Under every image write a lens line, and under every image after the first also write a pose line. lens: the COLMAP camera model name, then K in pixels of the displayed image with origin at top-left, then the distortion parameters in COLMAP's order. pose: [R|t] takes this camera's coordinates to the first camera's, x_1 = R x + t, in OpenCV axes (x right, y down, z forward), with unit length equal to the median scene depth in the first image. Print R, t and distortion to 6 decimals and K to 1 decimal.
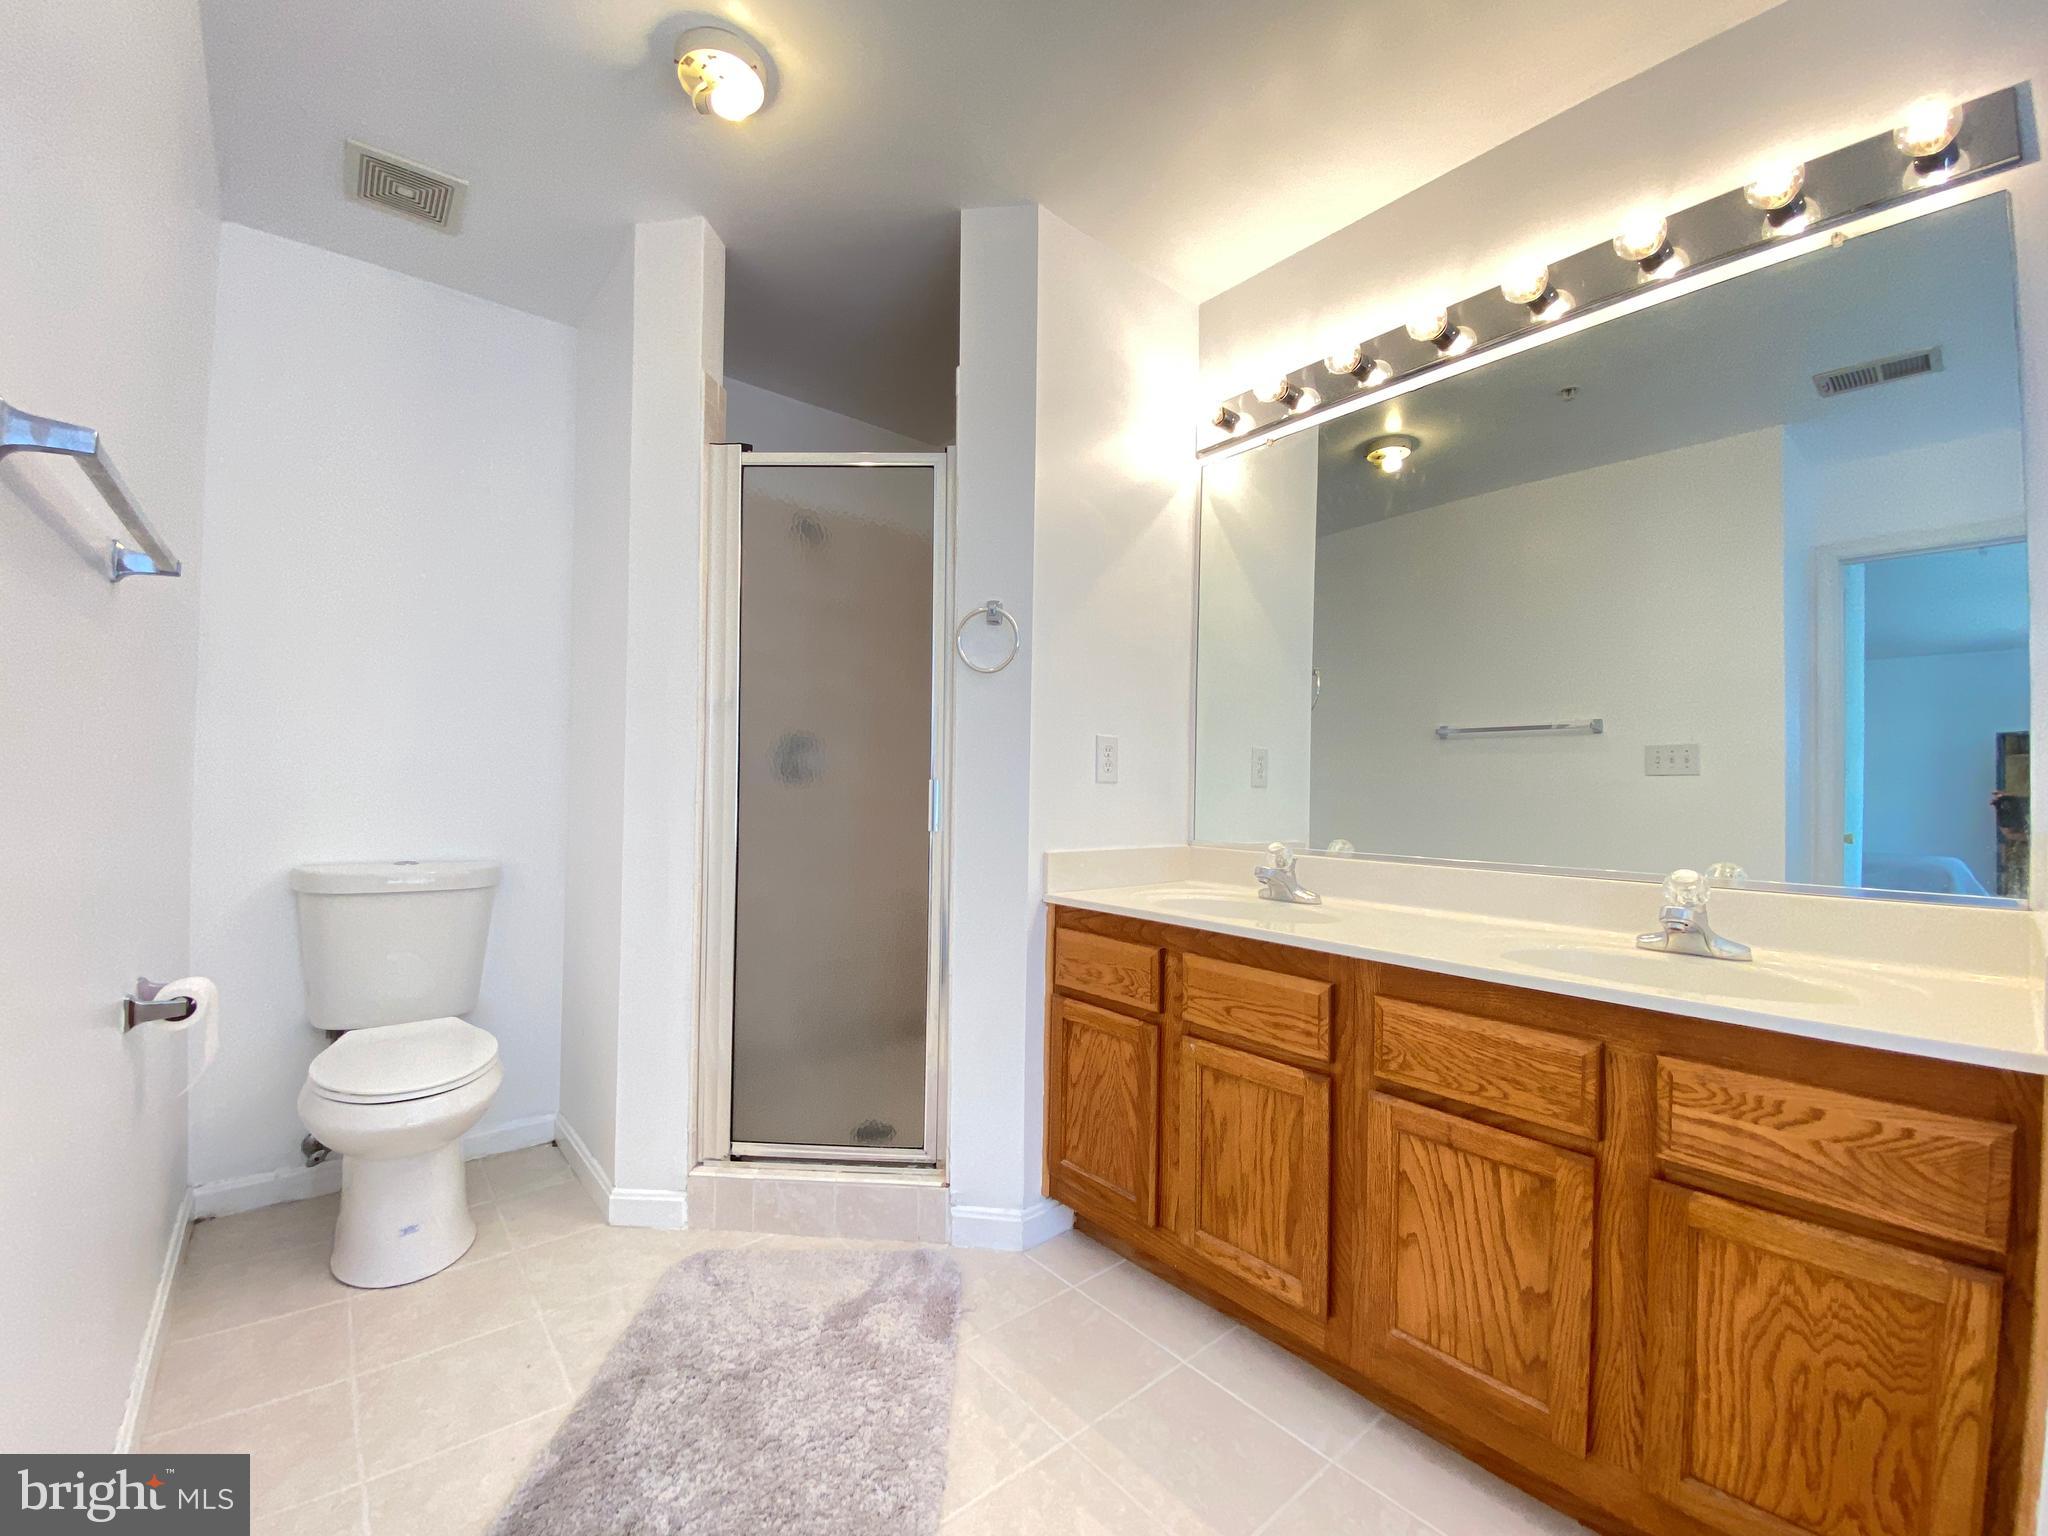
lens RADIAL K [[835.1, 0, 1017.4], [0, 835.1, 771.9], [0, 0, 1]] dist [0.013462, -0.016973]
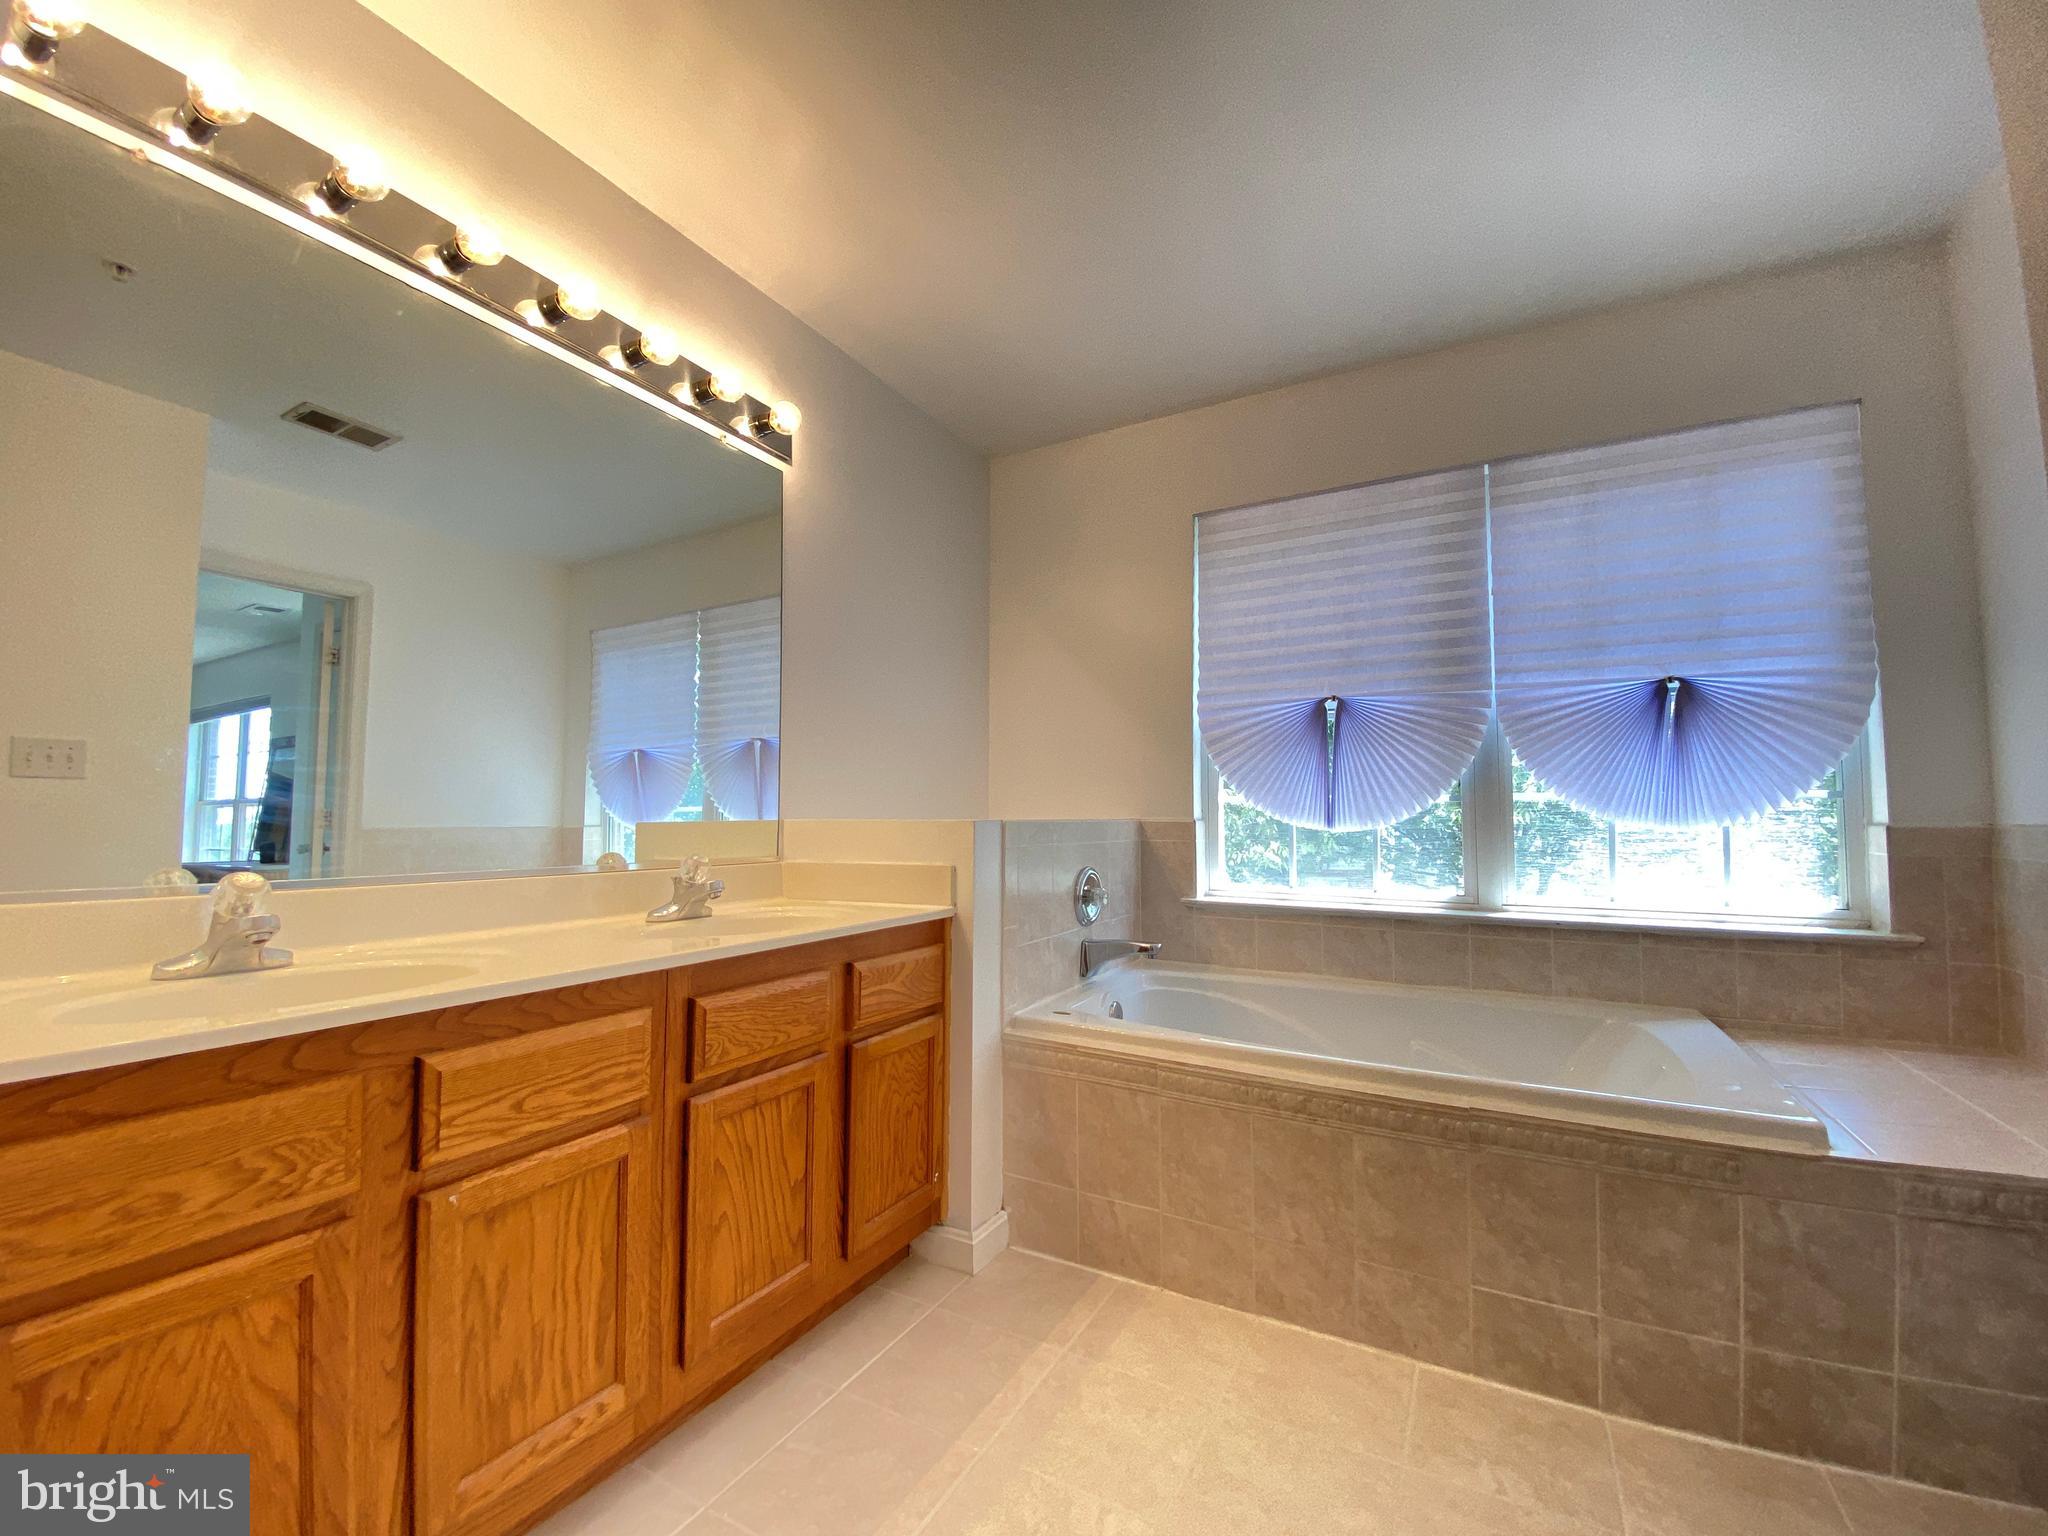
lens RADIAL K [[847.2, 0, 1027.6], [0, 847.2, 762.7], [0, 0, 1]] dist [0.015000, -0.018228]
pose [[-0.379901, 0.045357, 0.923915, -0.579969], [-0.024889, 0.997934, -0.059225, 0.035376], [-0.924692, -0.045495, -0.377987, 0.913370]]
